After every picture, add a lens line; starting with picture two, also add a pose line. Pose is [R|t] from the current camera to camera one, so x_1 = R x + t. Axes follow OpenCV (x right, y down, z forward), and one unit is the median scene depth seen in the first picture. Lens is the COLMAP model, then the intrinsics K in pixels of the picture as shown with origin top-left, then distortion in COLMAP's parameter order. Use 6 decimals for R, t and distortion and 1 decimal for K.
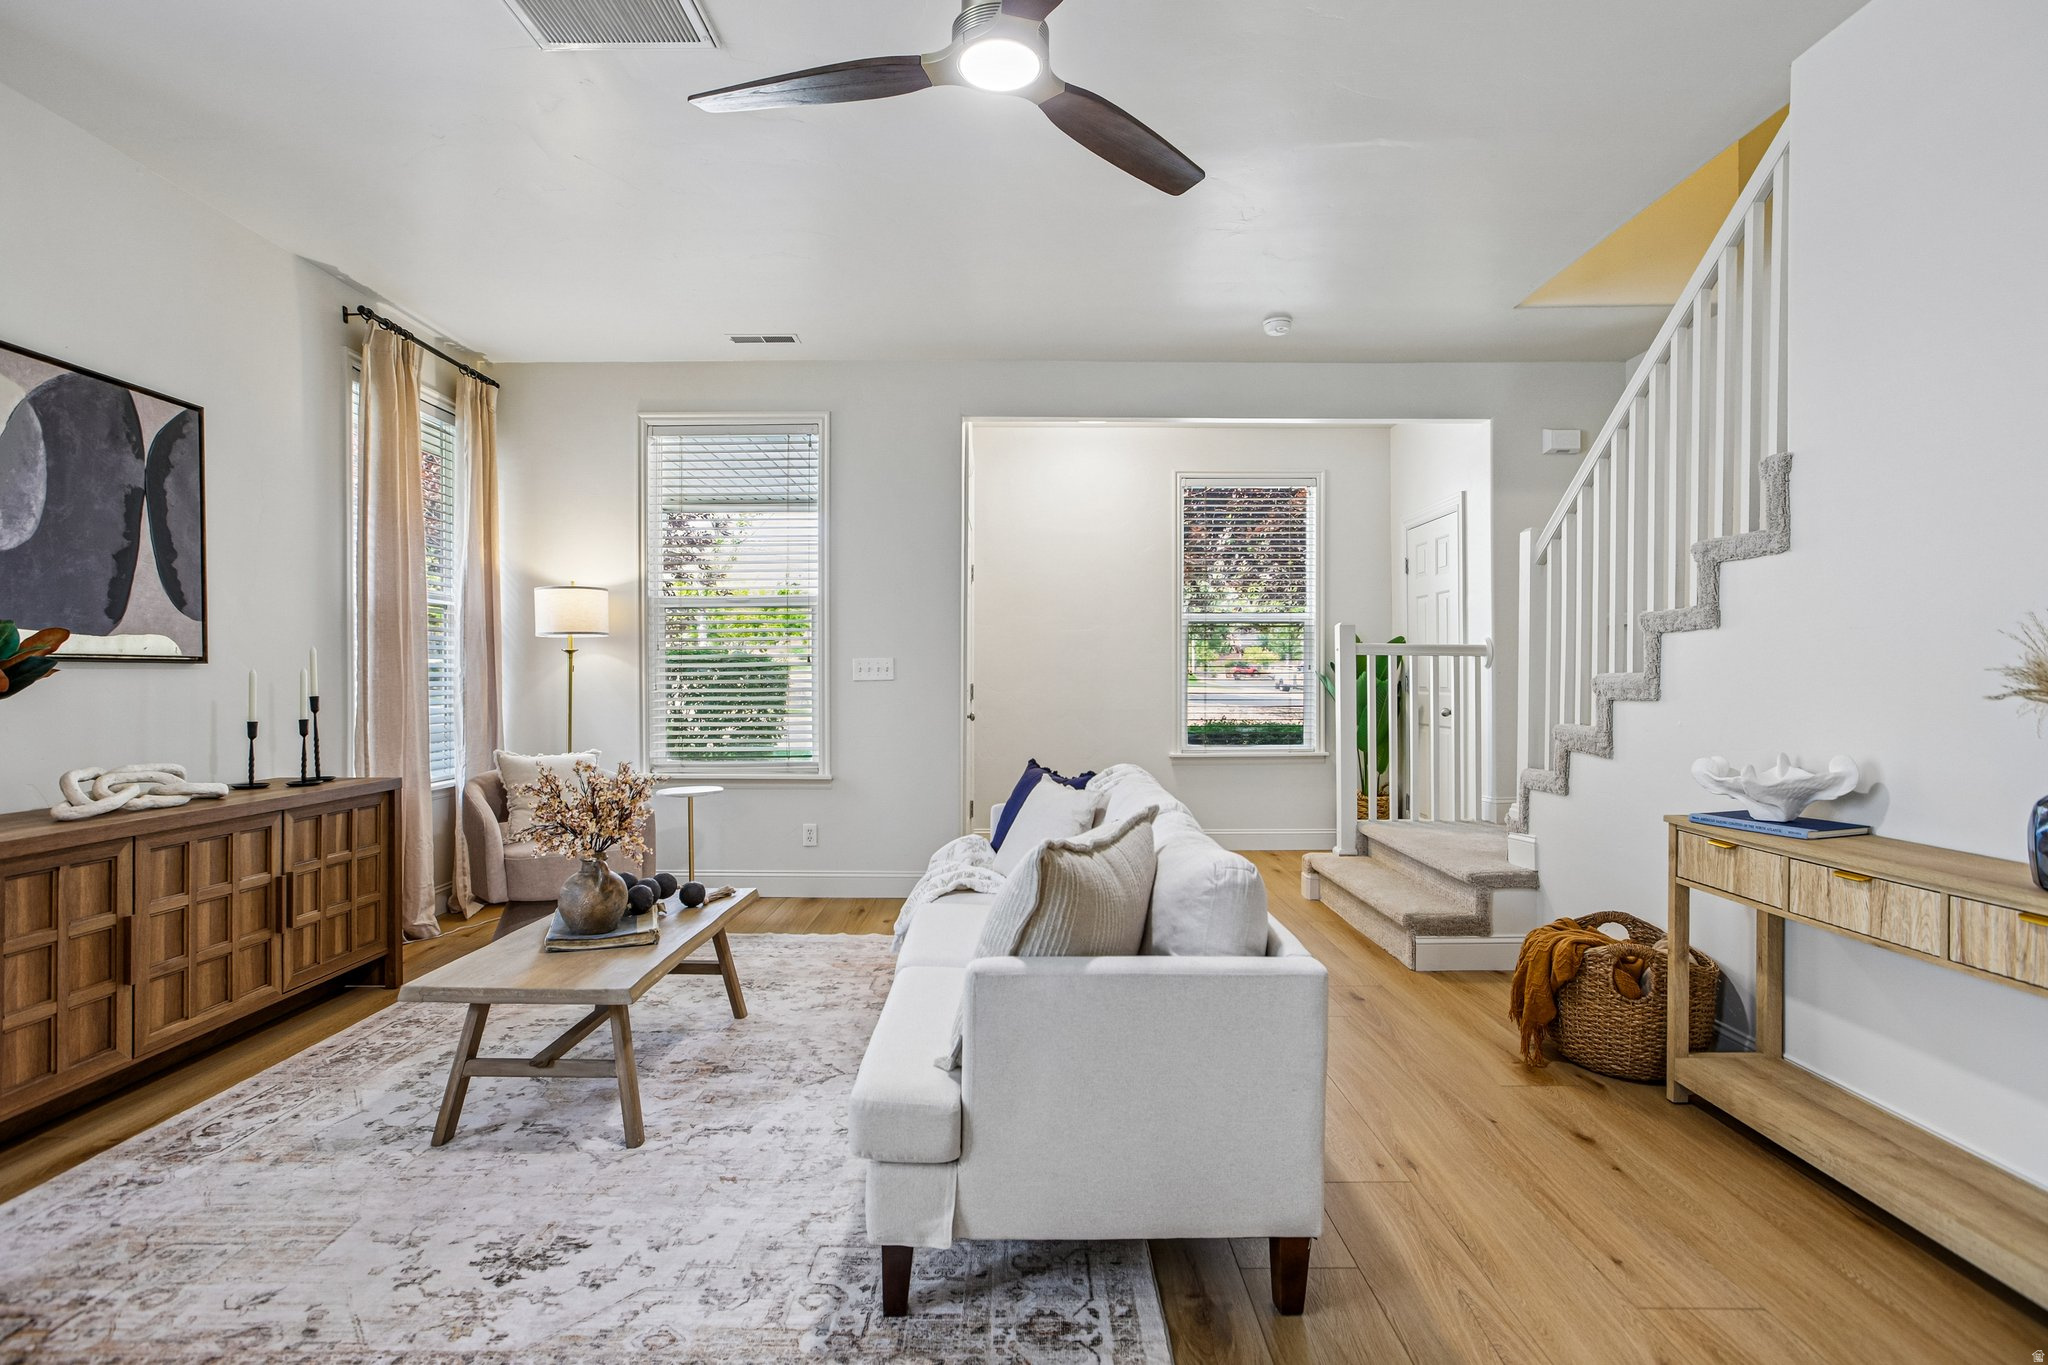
lens RADIAL K [[979.3, 0, 1024.0], [0, 979.3, 682.5], [0, 0, 1]] dist [-0.038567, 0.026004]
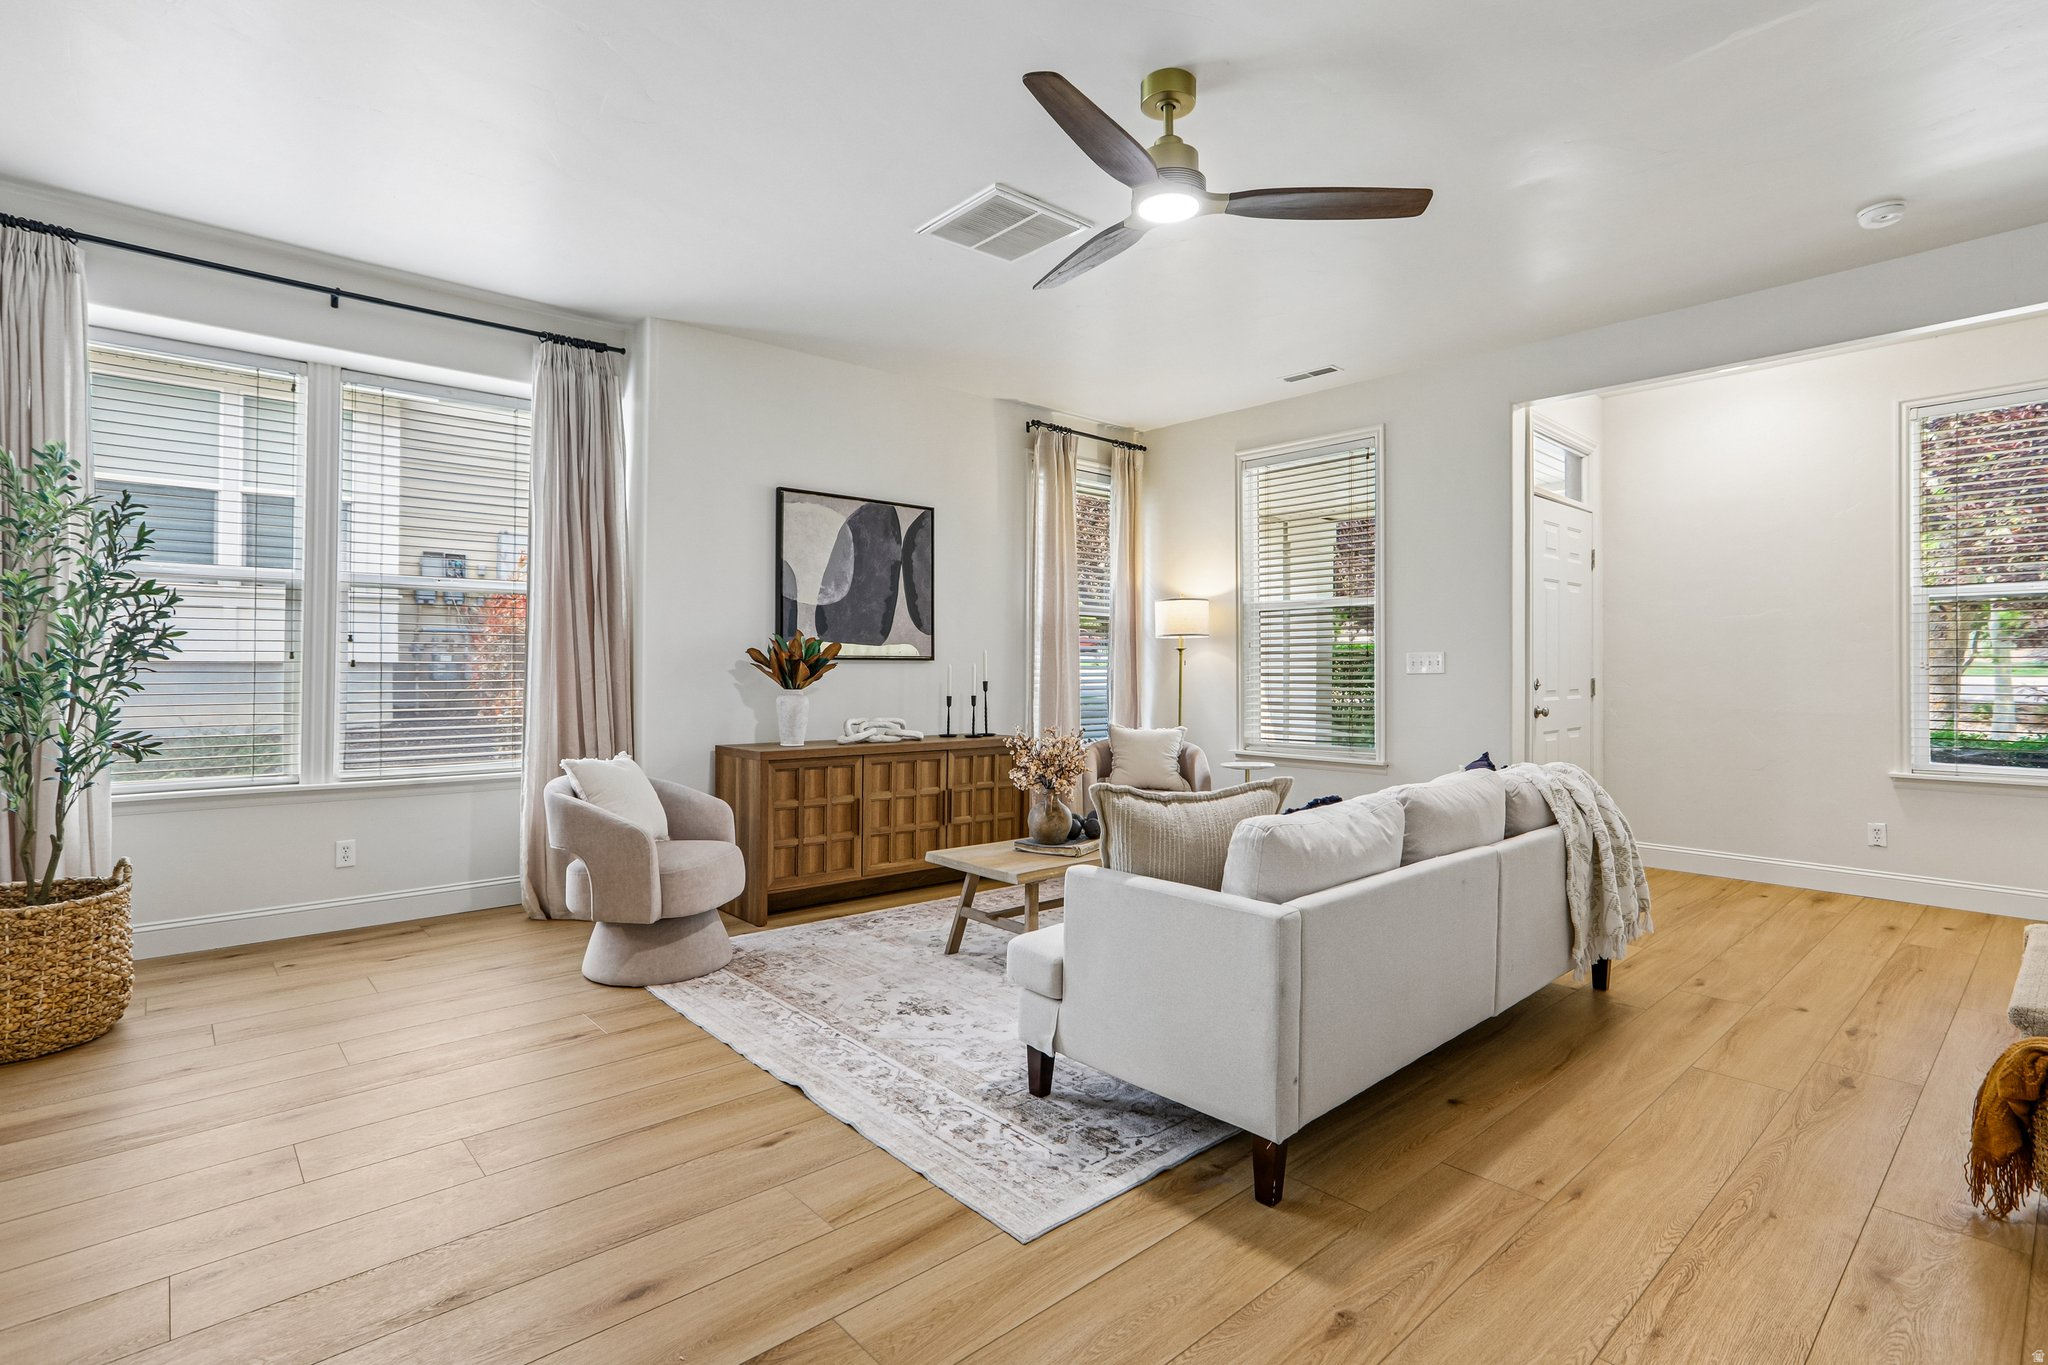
lens RADIAL K [[985.1, 0, 1018.9], [0, 985.1, 655.4], [0, 0, 1]] dist [-0.026909, -0.000027]
pose [[0.665575, -0.008309, -0.746285, 0.570809], [-0.008030, 0.999800, -0.018292, 0.001162], [0.746288, 0.018167, 0.665376, -0.022616]]
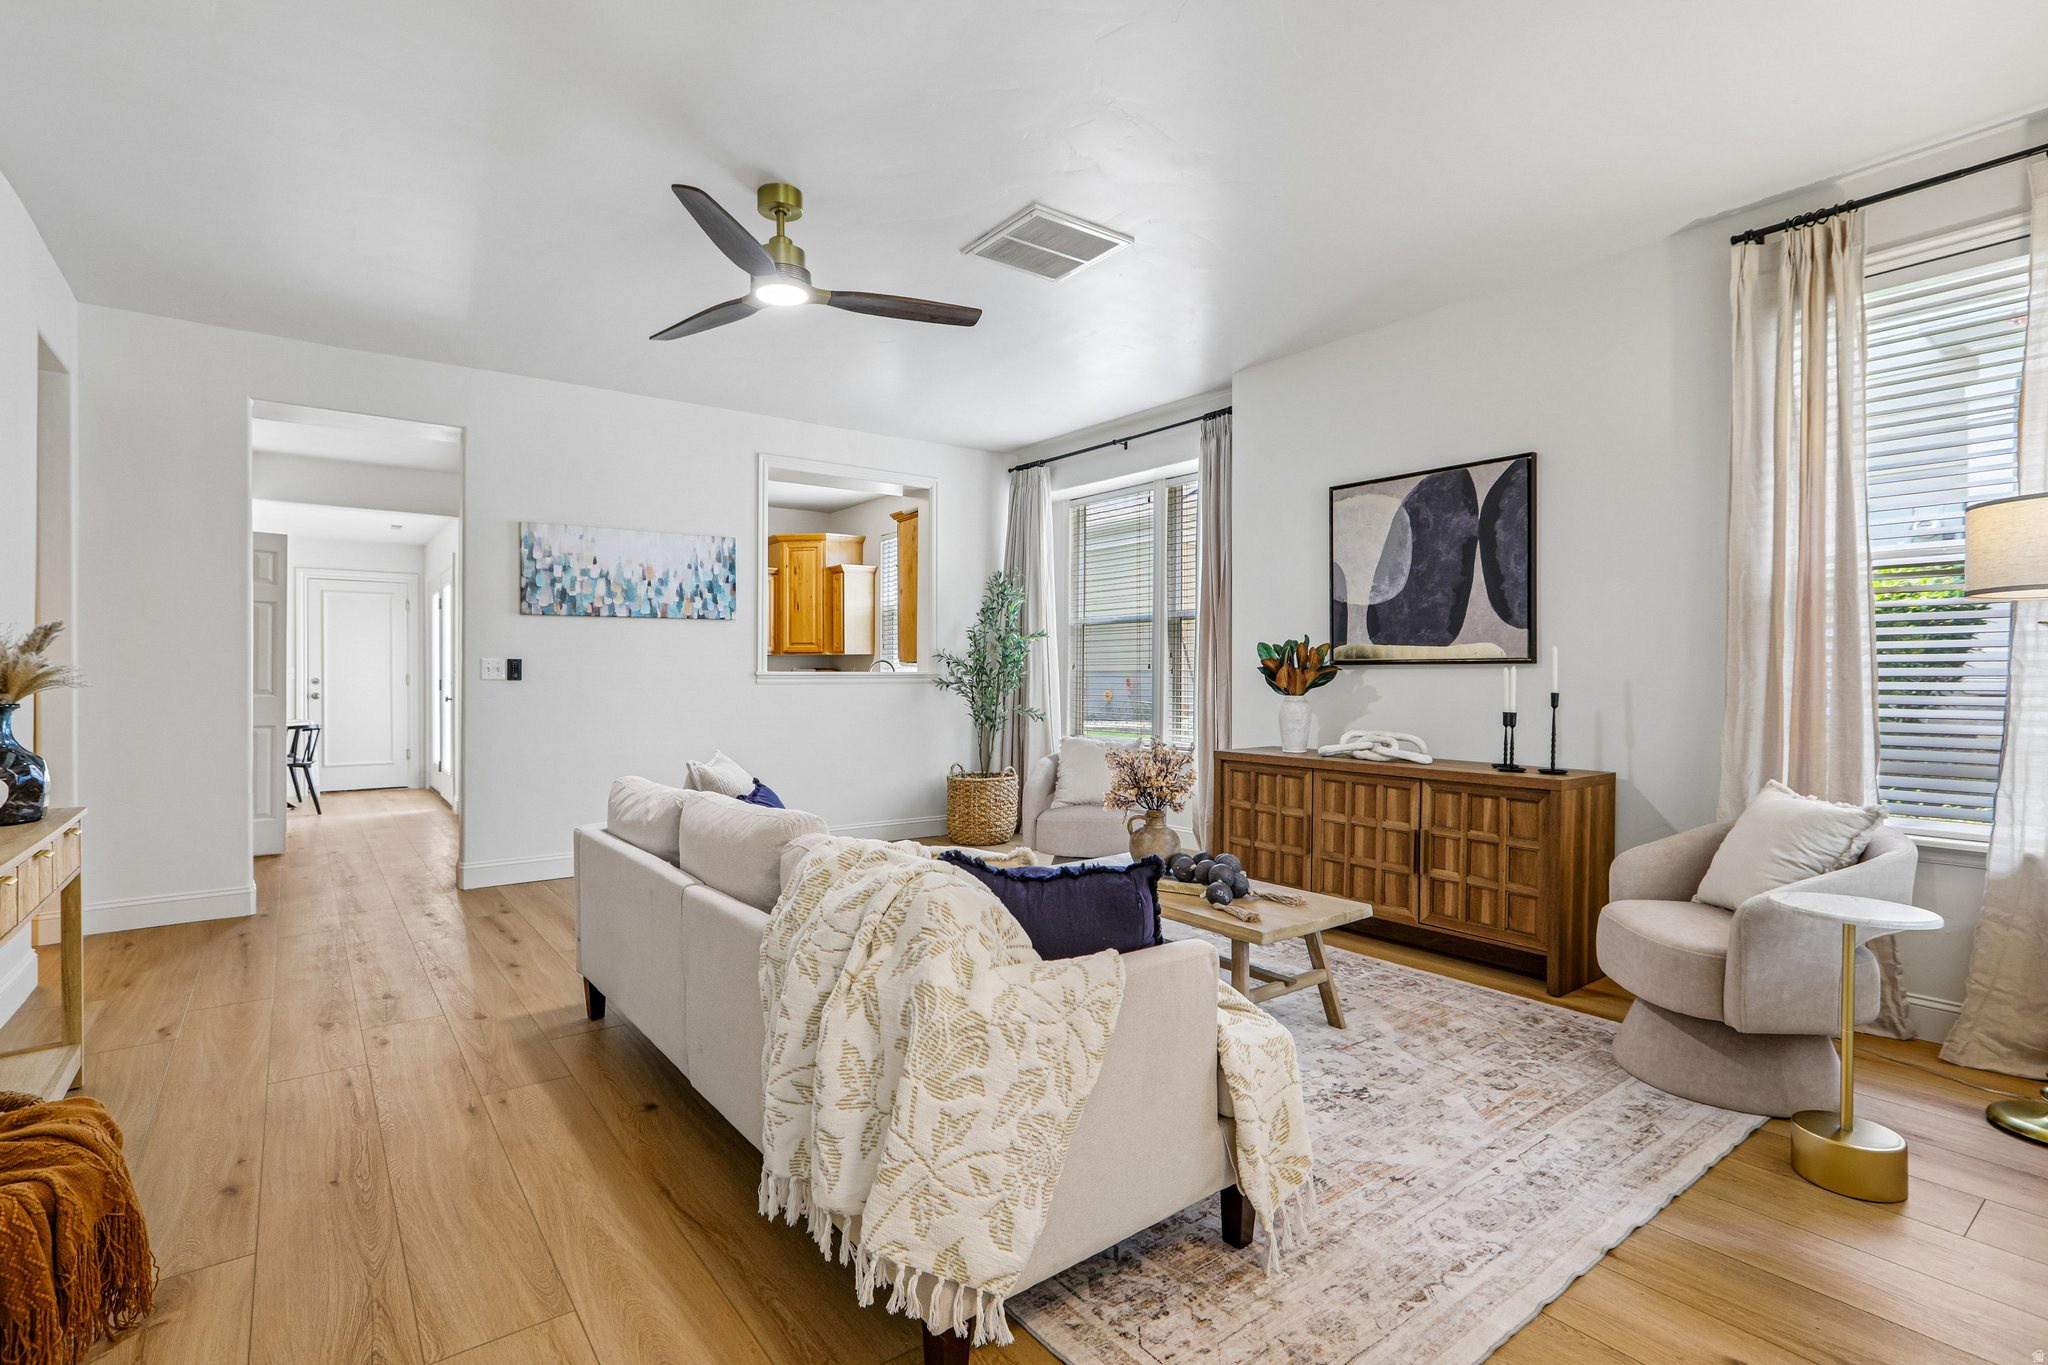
lens RADIAL K [[973.7, 0, 1021.4], [0, 973.7, 678.0], [0, 0, 1]] dist [-0.034410, 0.000269]
pose [[-0.798256, 0.003909, -0.602306, 0.429313], [-0.004012, 0.999922, 0.011807, -0.014502], [0.602305, 0.011841, -0.798178, 1.737312]]
